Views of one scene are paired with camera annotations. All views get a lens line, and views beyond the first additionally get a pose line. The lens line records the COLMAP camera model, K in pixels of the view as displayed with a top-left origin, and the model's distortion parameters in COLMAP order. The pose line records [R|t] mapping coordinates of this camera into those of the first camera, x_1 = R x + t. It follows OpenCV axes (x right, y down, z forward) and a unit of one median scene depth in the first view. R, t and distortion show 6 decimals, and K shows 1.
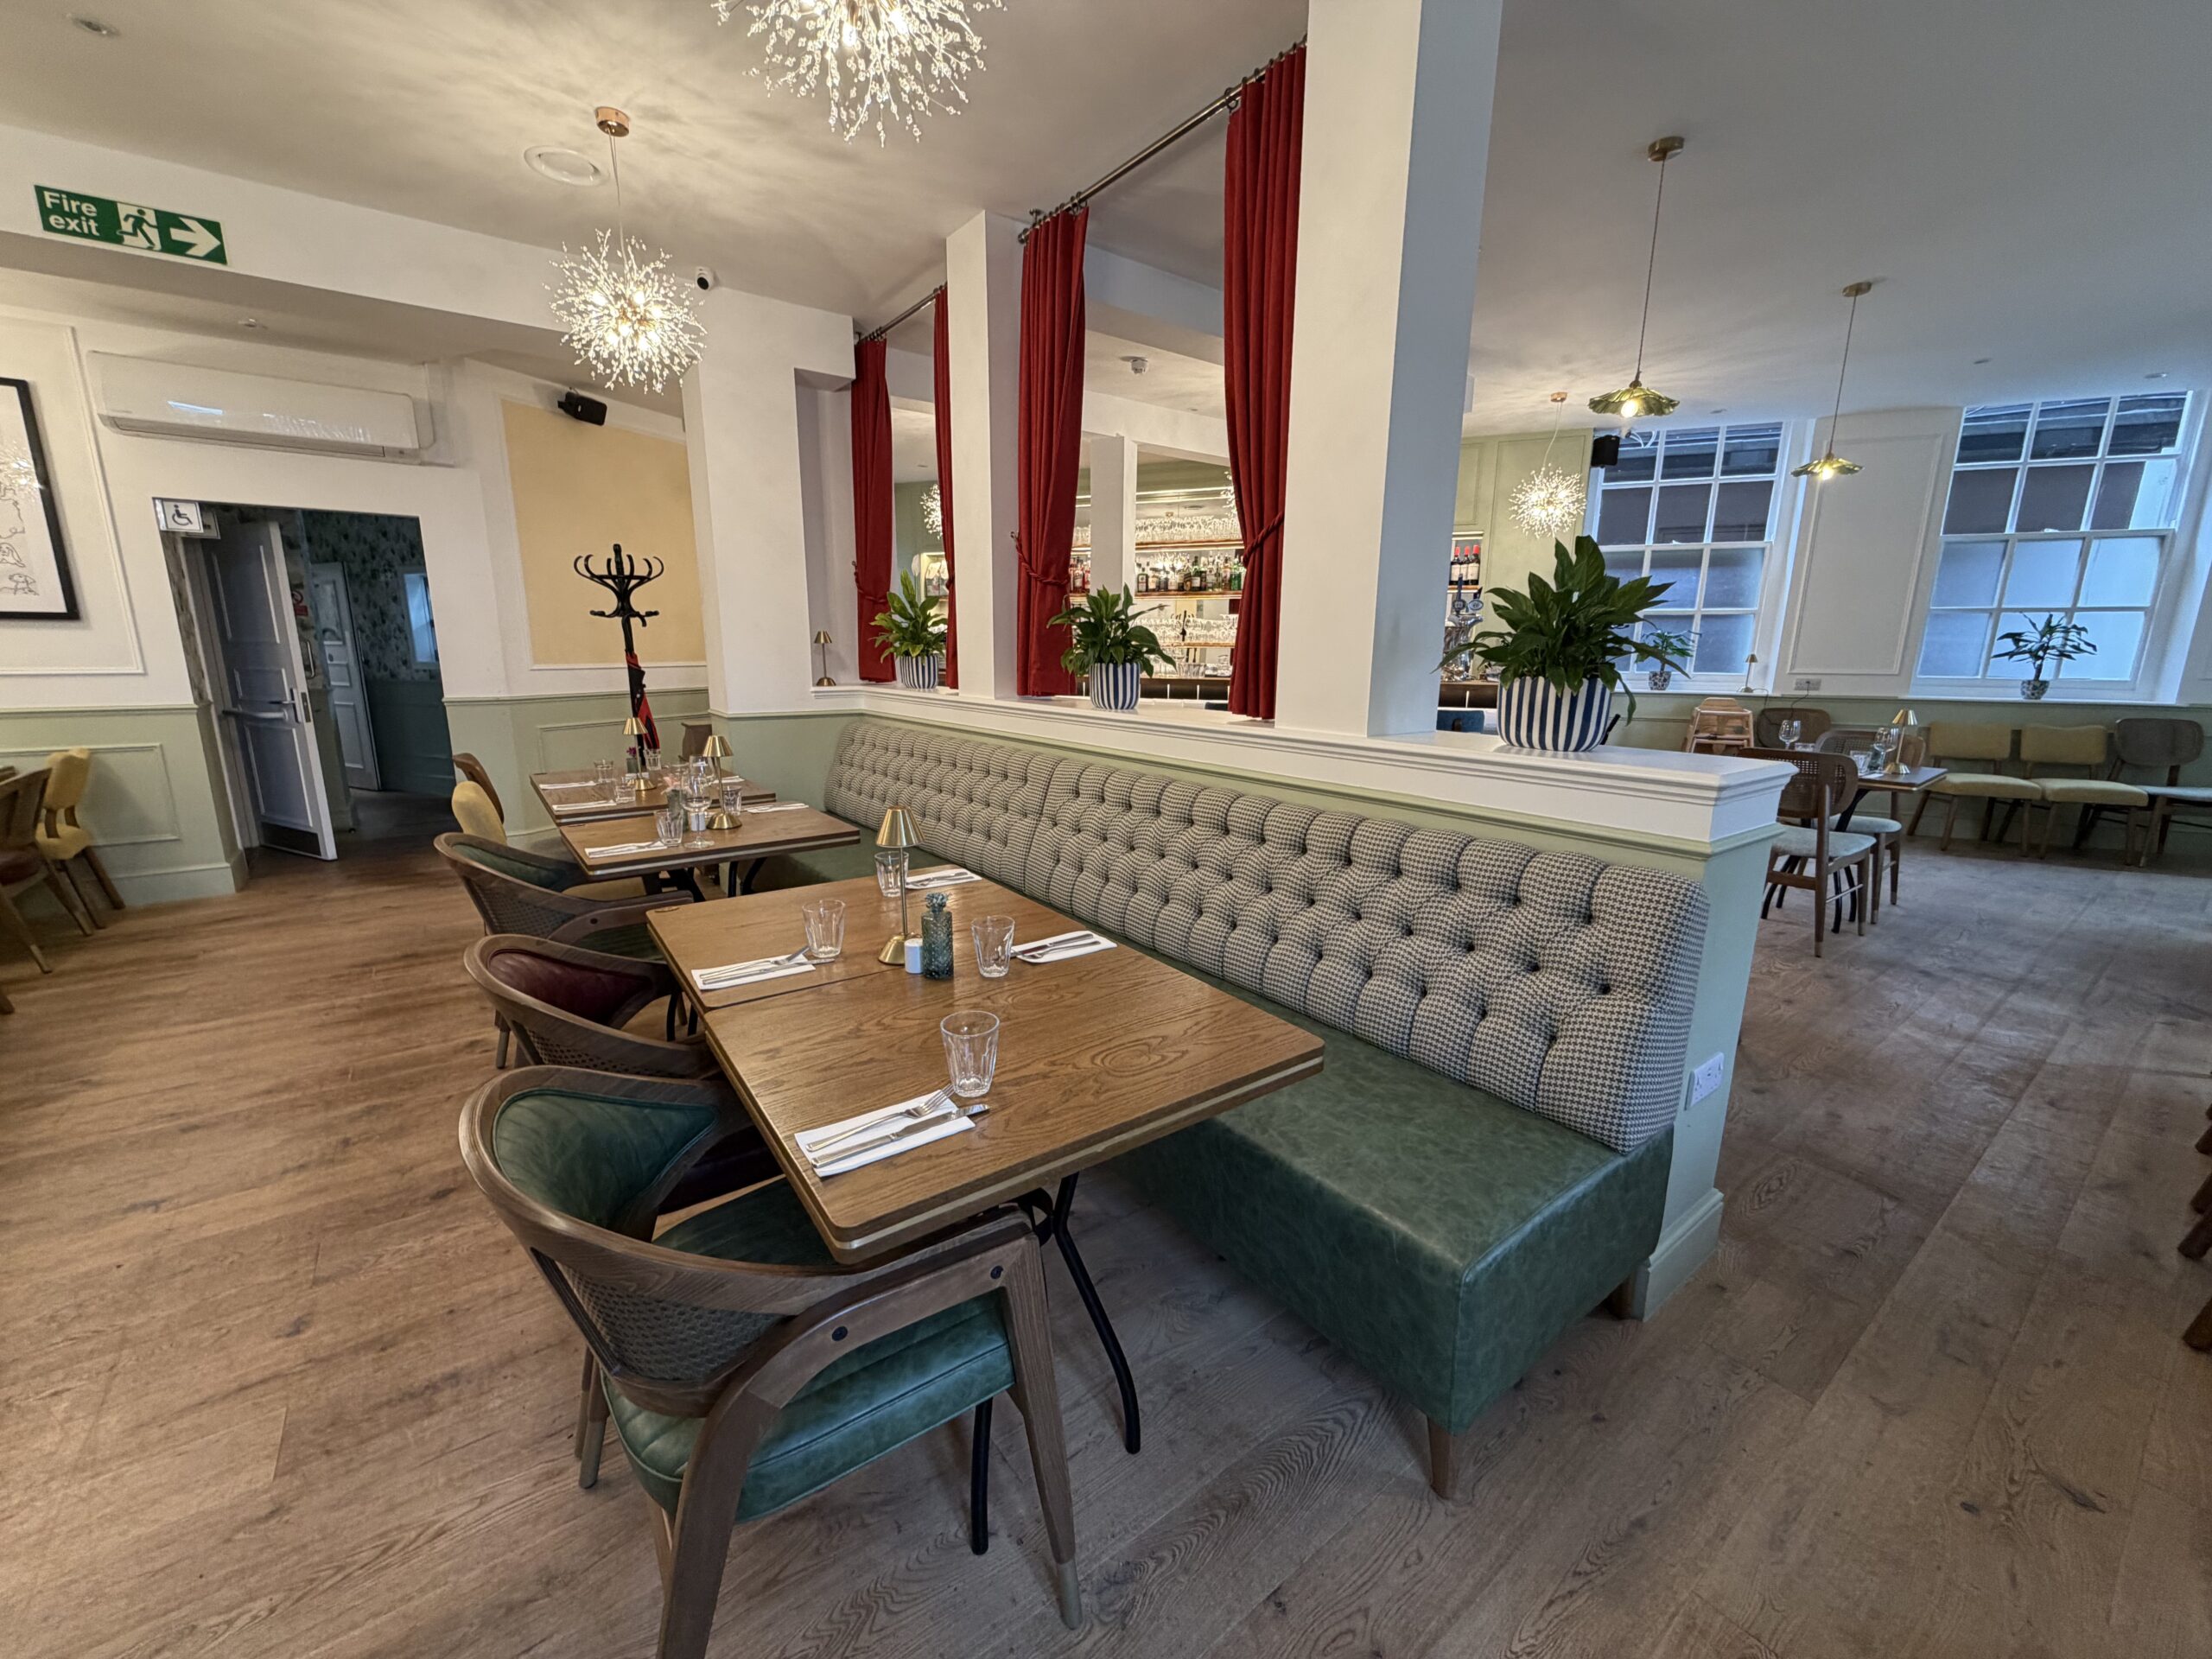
lens RADIAL K [[881.7, 0, 1097.8], [0, 881.7, 832.4], [0, 0, 1]] dist [-0.001053, -0.000141]
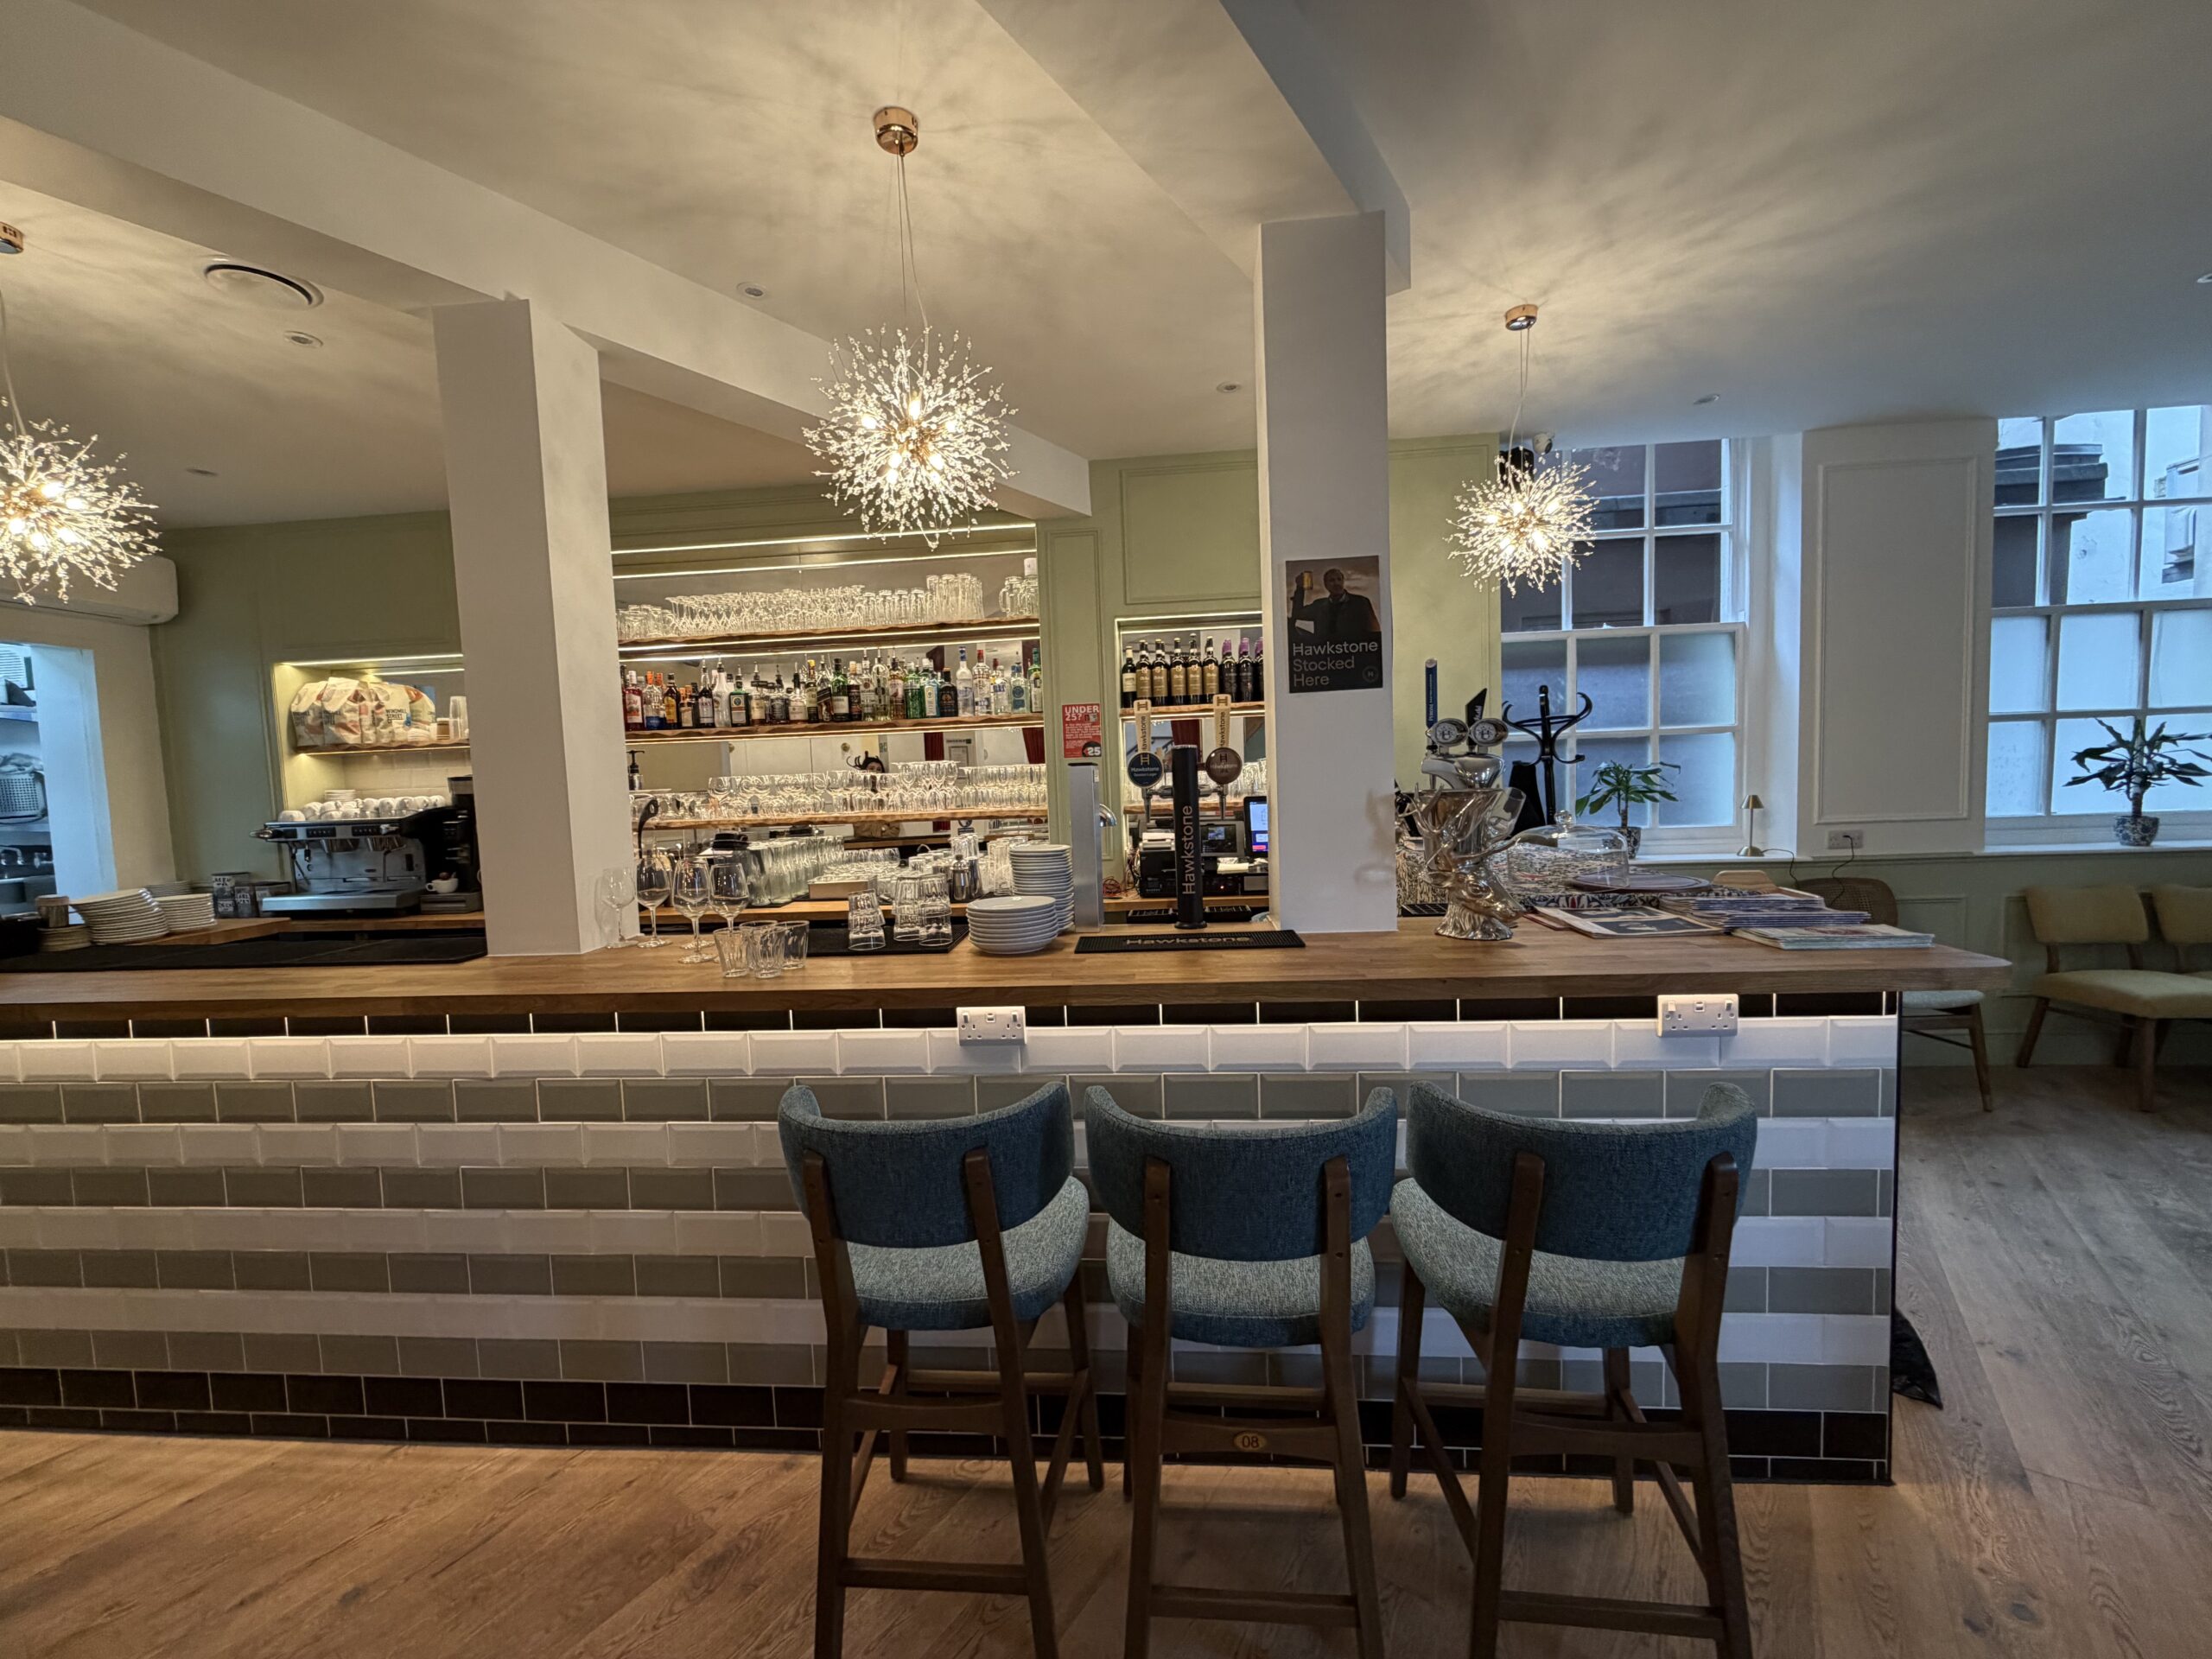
lens RADIAL K [[881.7, 0, 1097.8], [0, 881.7, 832.4], [0, 0, 1]] dist [-0.001053, -0.000141]
pose [[0.953969, -0.059307, 0.293981, 0.117597], [0.104654, 0.984463, -0.140998, -0.138666], [-0.281051, 0.165275, 0.945354, 0.552883]]
